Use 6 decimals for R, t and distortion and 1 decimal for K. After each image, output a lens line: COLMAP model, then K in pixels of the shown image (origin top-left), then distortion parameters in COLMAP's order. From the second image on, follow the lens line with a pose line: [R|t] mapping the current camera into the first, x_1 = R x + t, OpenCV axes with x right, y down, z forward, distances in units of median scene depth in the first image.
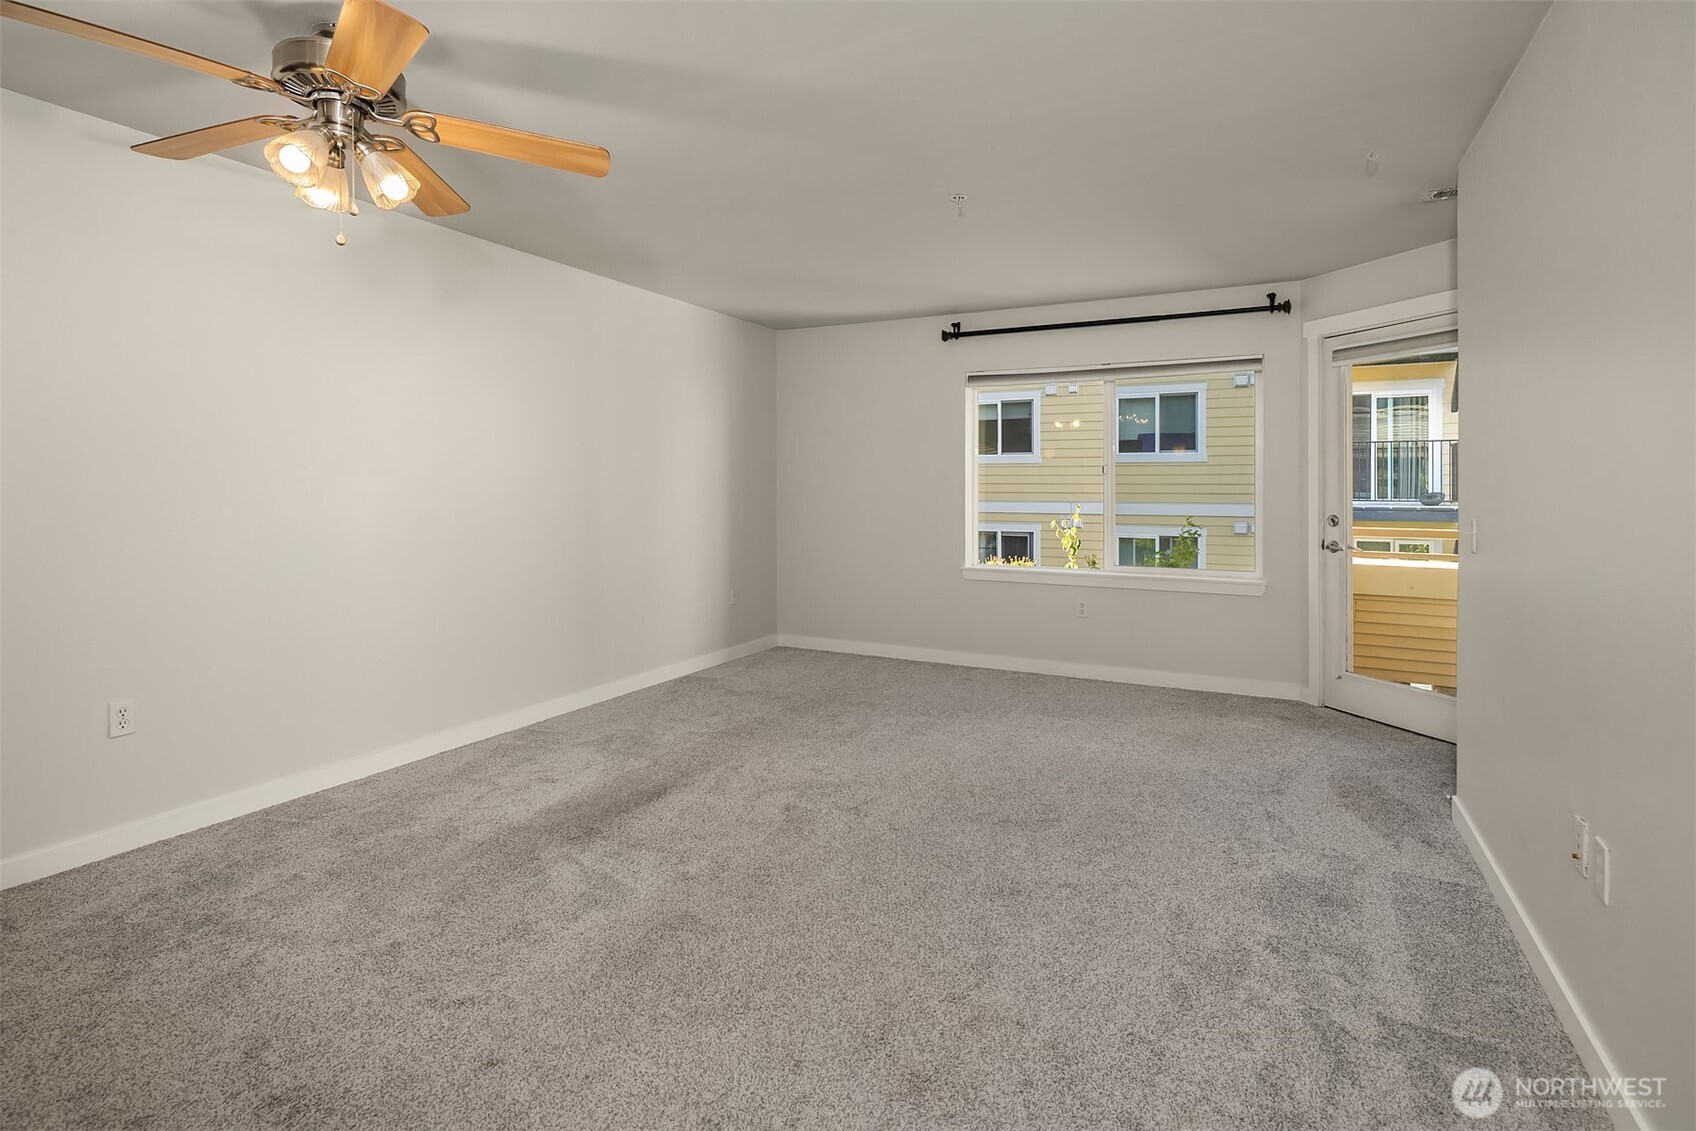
lens RADIAL K [[838.4, 0, 832.0], [0, 838.4, 487.1], [0, 0, 1]] dist [0.002163, -0.003753]
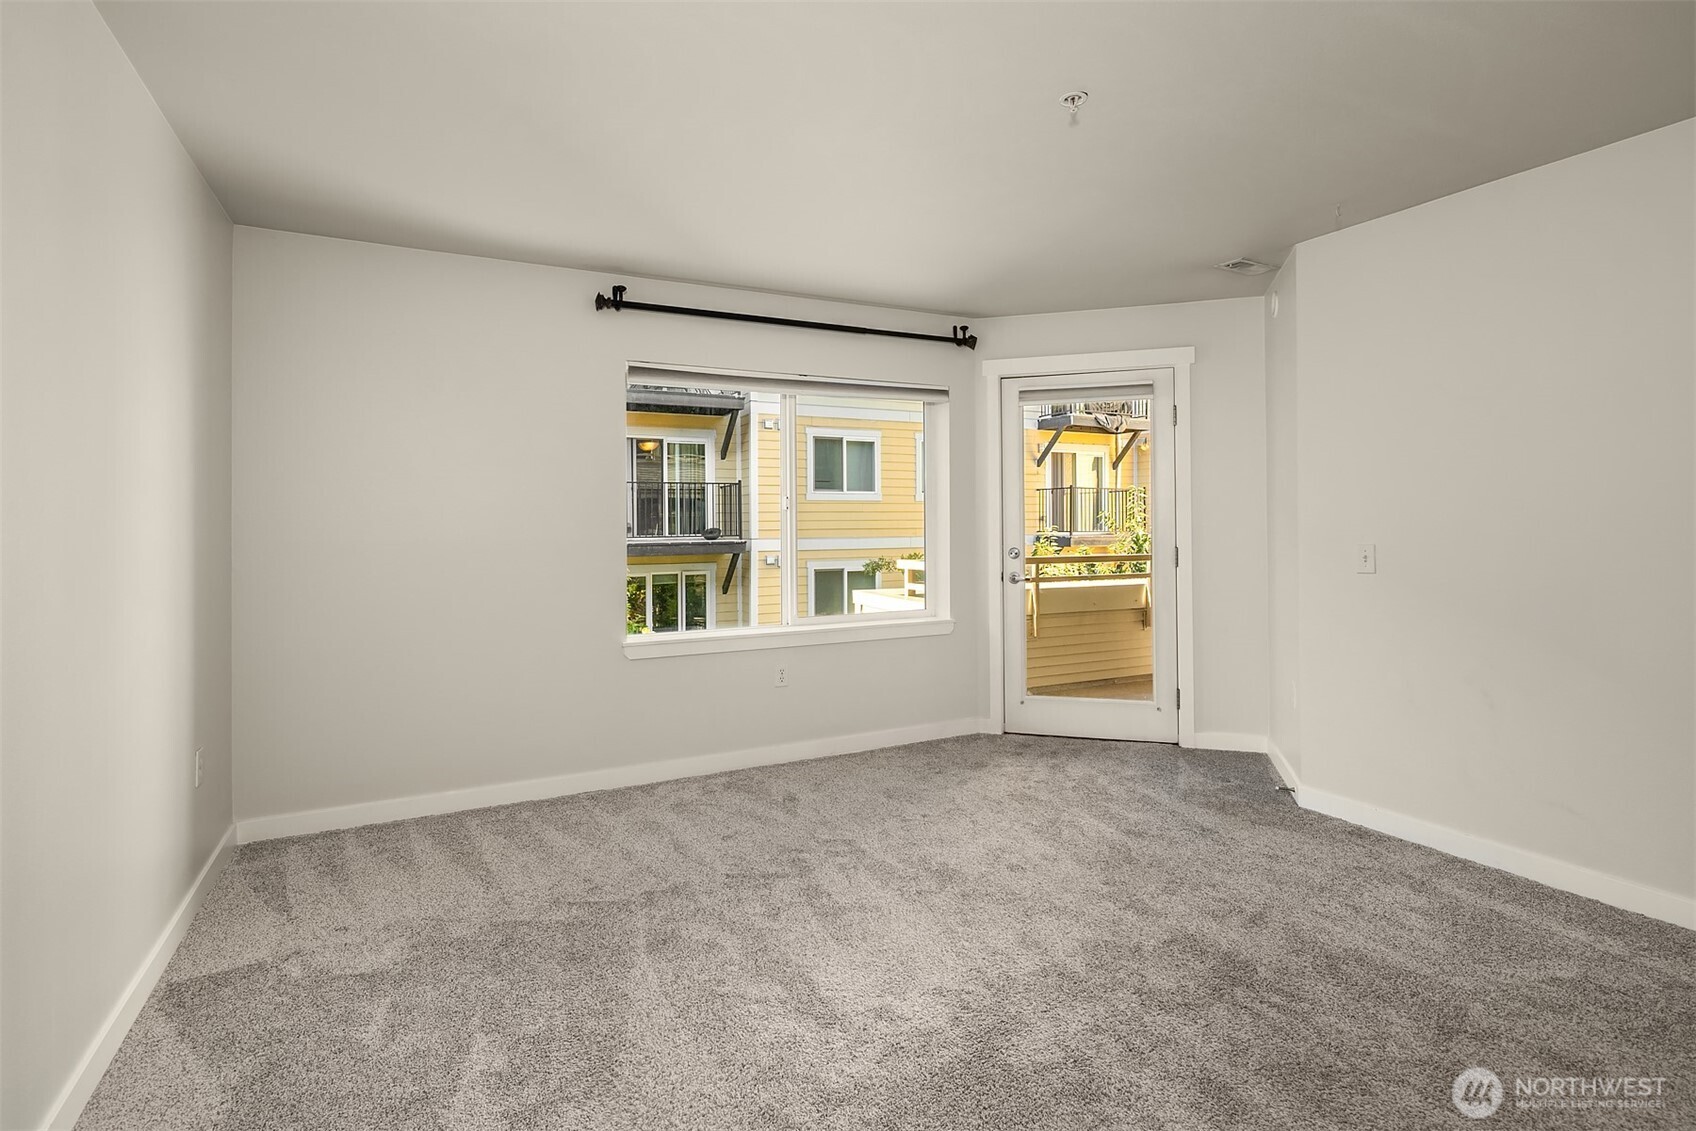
lens RADIAL K [[838.4, 0, 903.9], [0, 838.4, 513.7], [0, 0, 1]] dist [0.002163, -0.003753]
pose [[0.573963, -0.000523, 0.818881, -0.080917], [0.013588, 0.999868, -0.008886, -0.000385], [-0.818769, 0.016228, 0.573894, 0.122388]]
